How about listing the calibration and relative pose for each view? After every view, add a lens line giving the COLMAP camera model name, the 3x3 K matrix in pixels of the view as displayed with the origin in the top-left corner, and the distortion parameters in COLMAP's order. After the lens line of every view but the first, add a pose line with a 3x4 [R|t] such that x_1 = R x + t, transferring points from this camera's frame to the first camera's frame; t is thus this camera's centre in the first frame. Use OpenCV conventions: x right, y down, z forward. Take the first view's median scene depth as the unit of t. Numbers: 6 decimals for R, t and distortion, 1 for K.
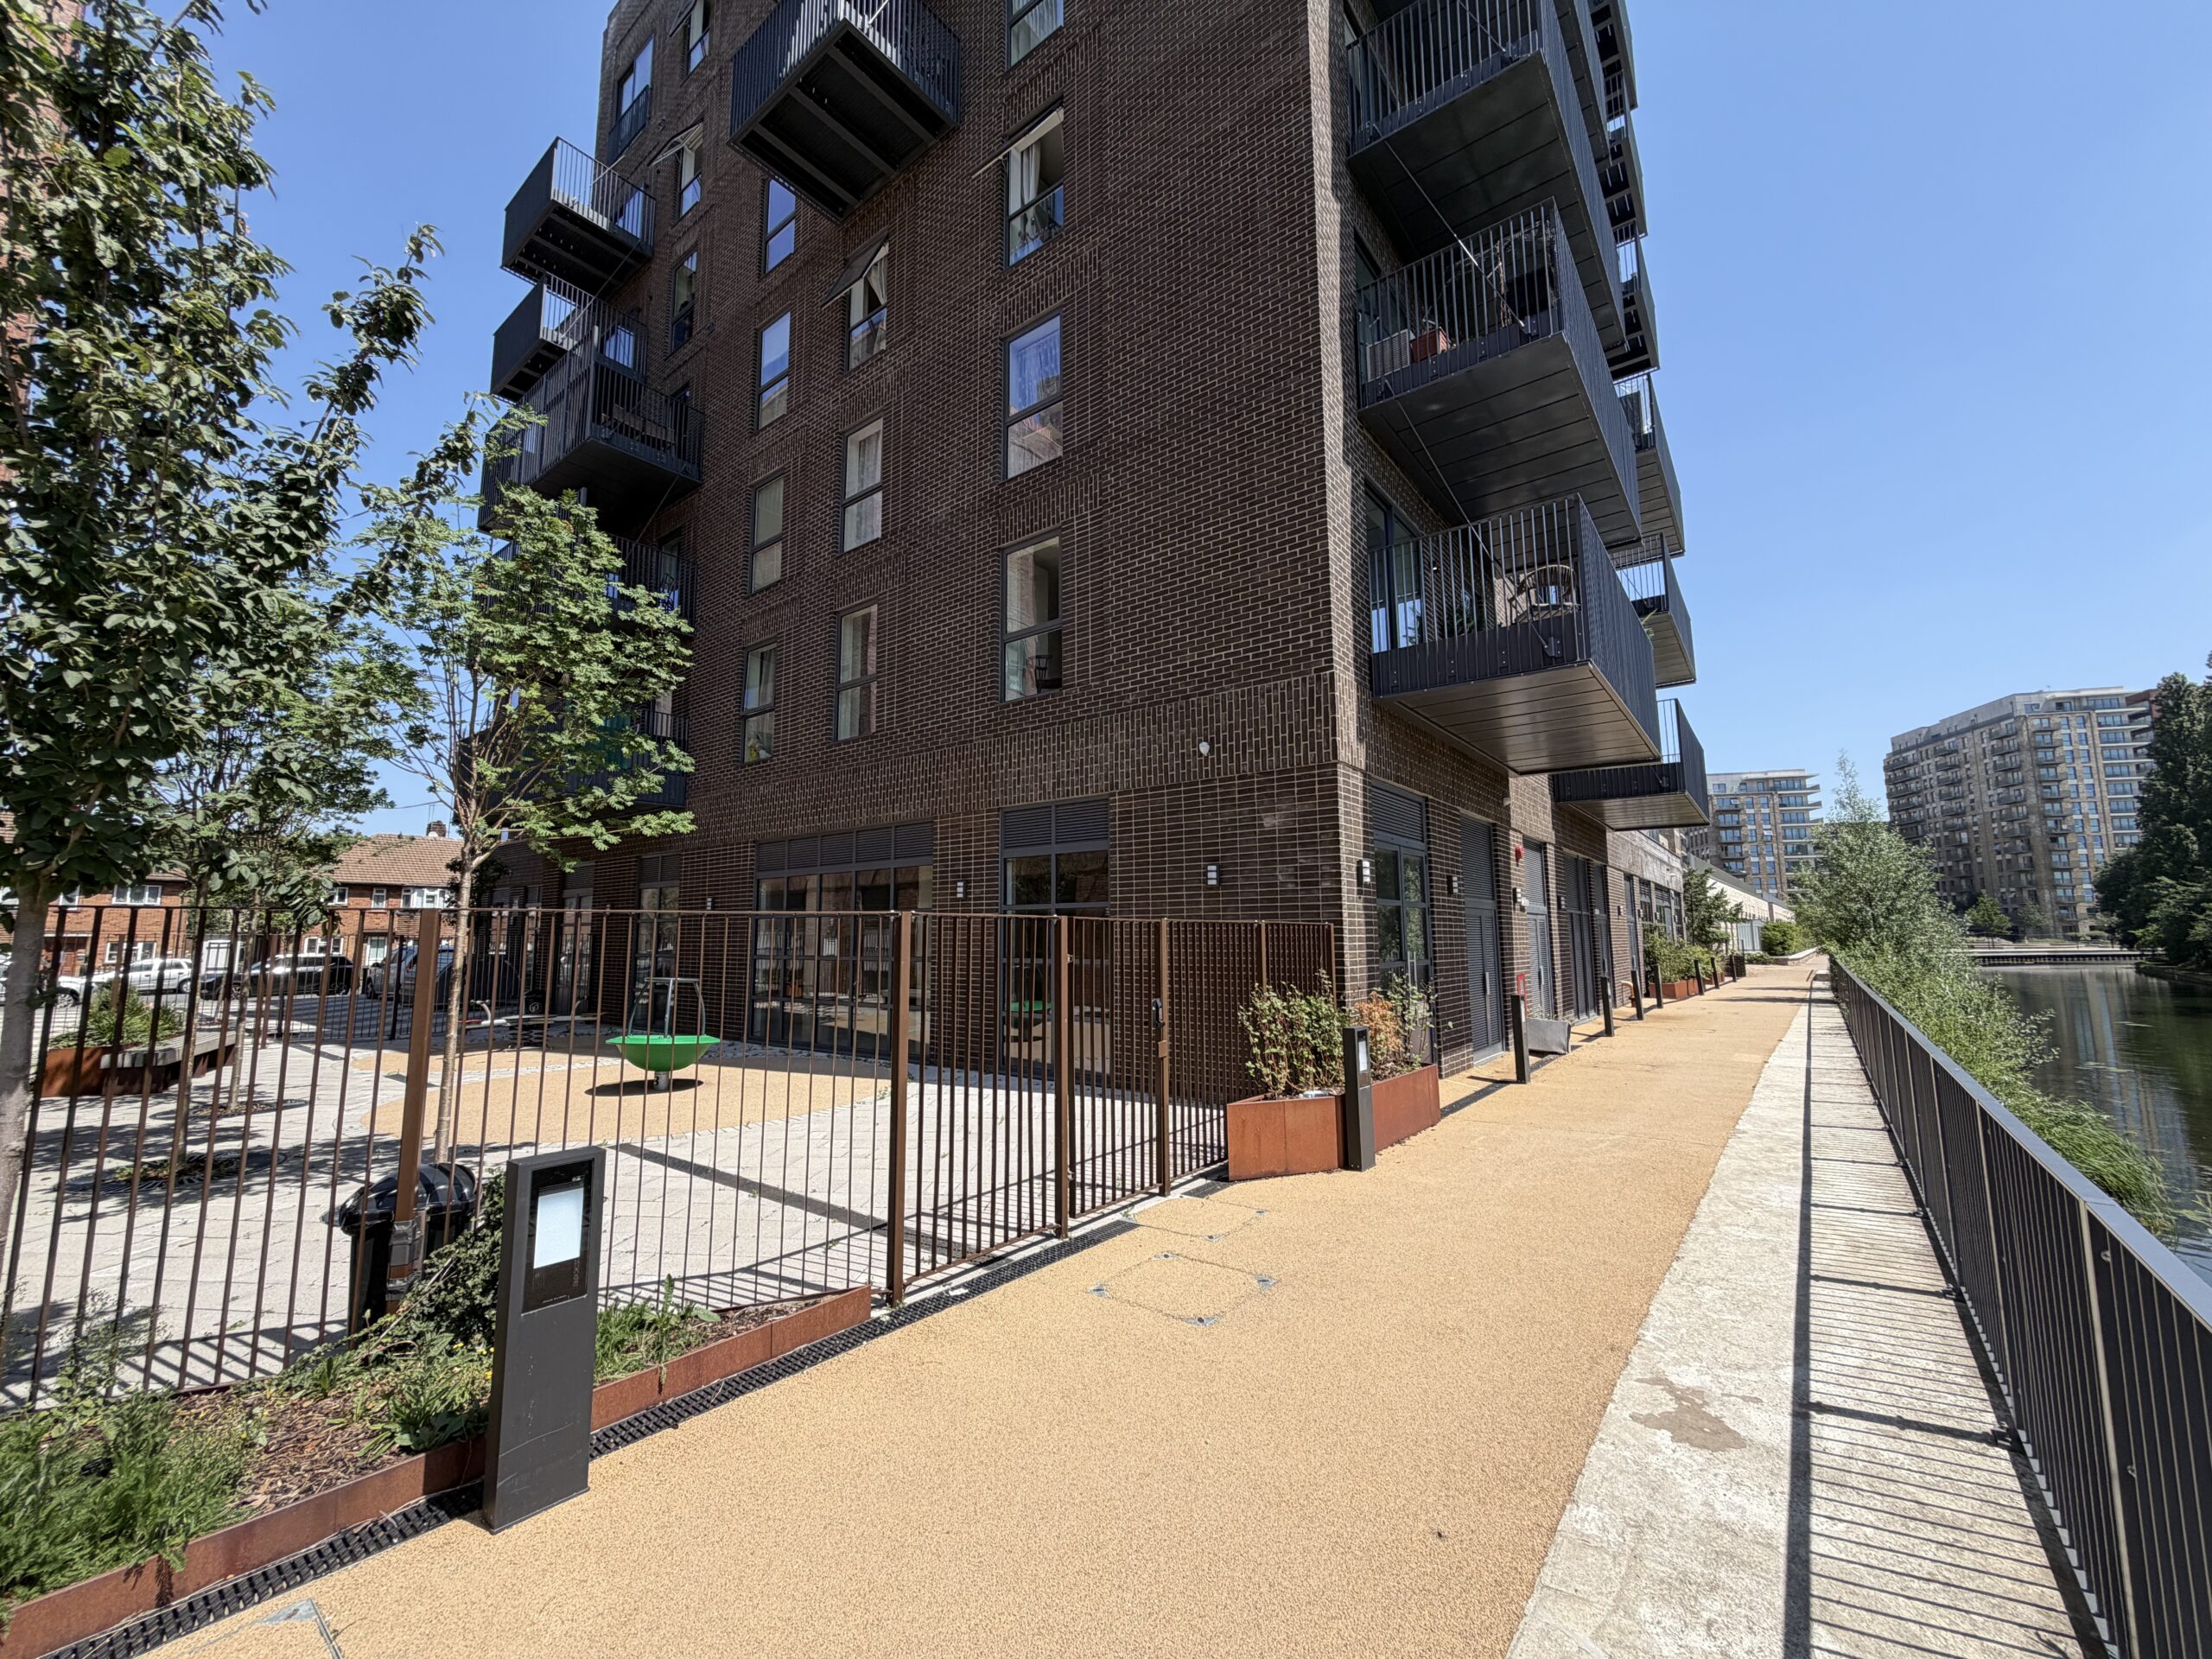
lens RADIAL K [[878.9, 0, 1109.1], [0, 878.9, 827.7], [0, 0, 1]] dist [-0.002038, -0.000560]
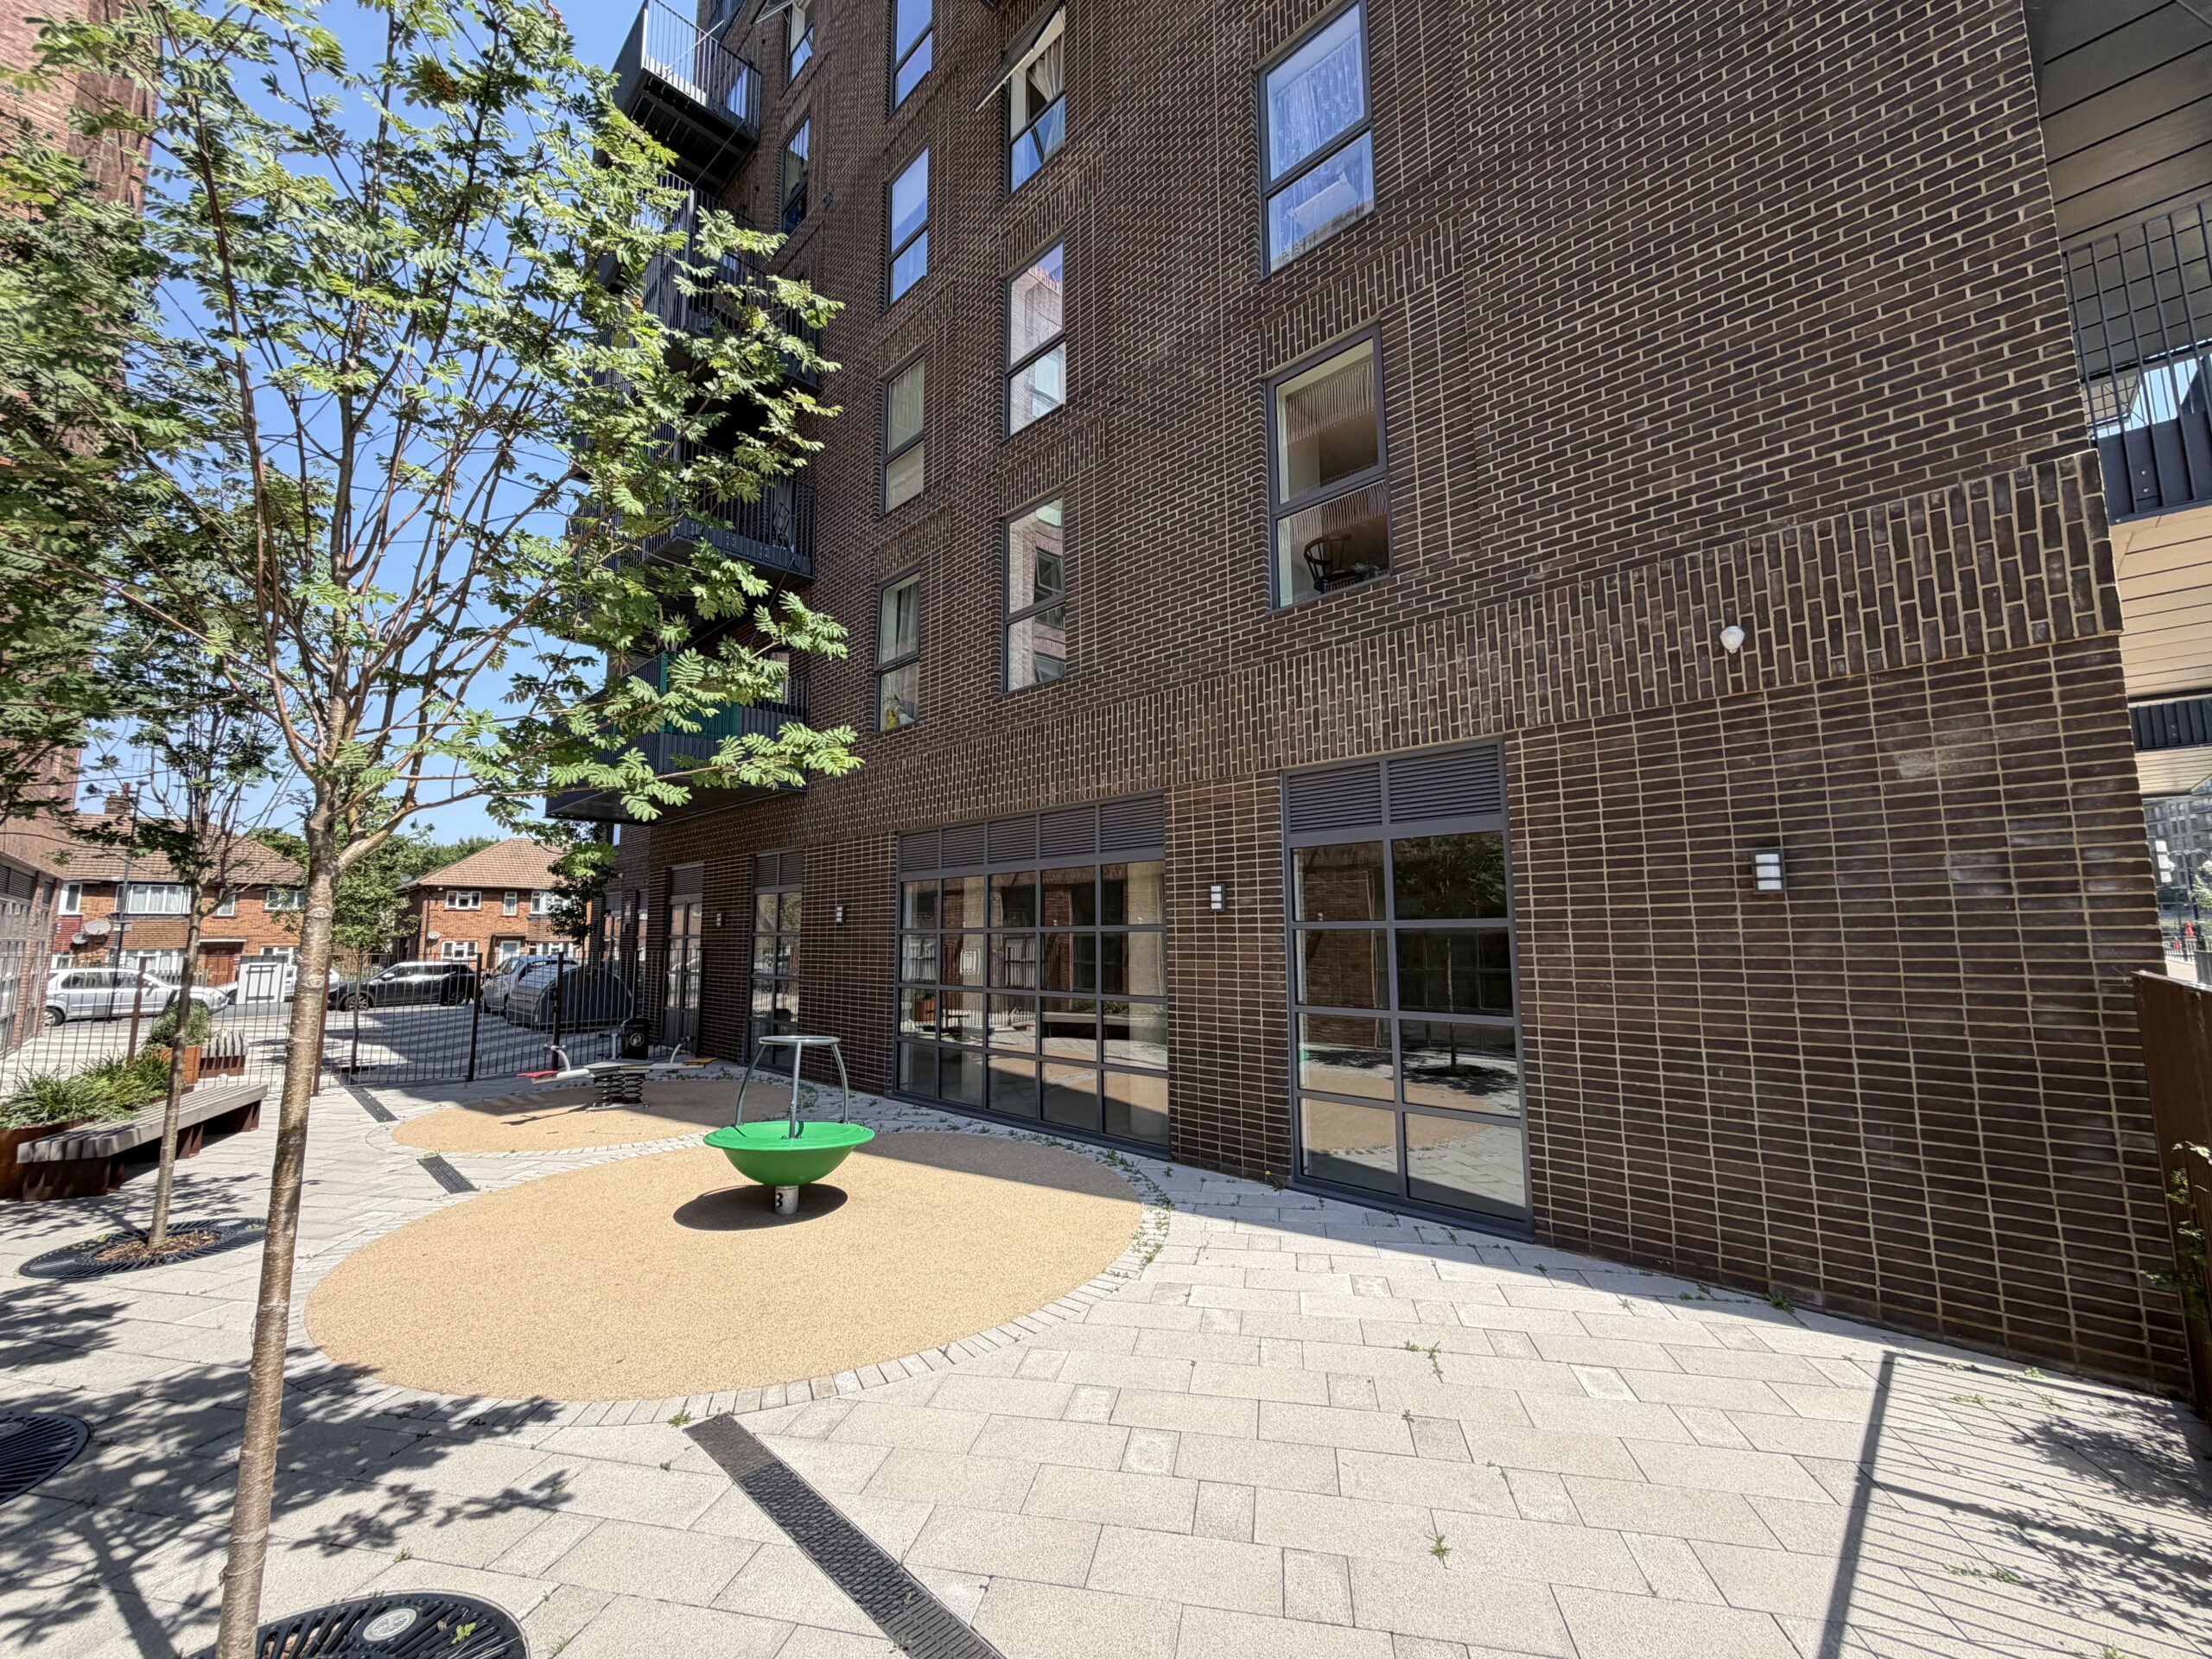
lens RADIAL K [[878.9, 0, 1106.1], [0, 878.9, 832.9], [0, 0, 1]] dist [-0.002038, -0.000560]
pose [[0.993367, -0.012197, -0.114335, -0.159645], [0.012973, 0.999898, 0.006045, 0.015975], [0.114249, -0.007488, 0.993424, 0.311225]]
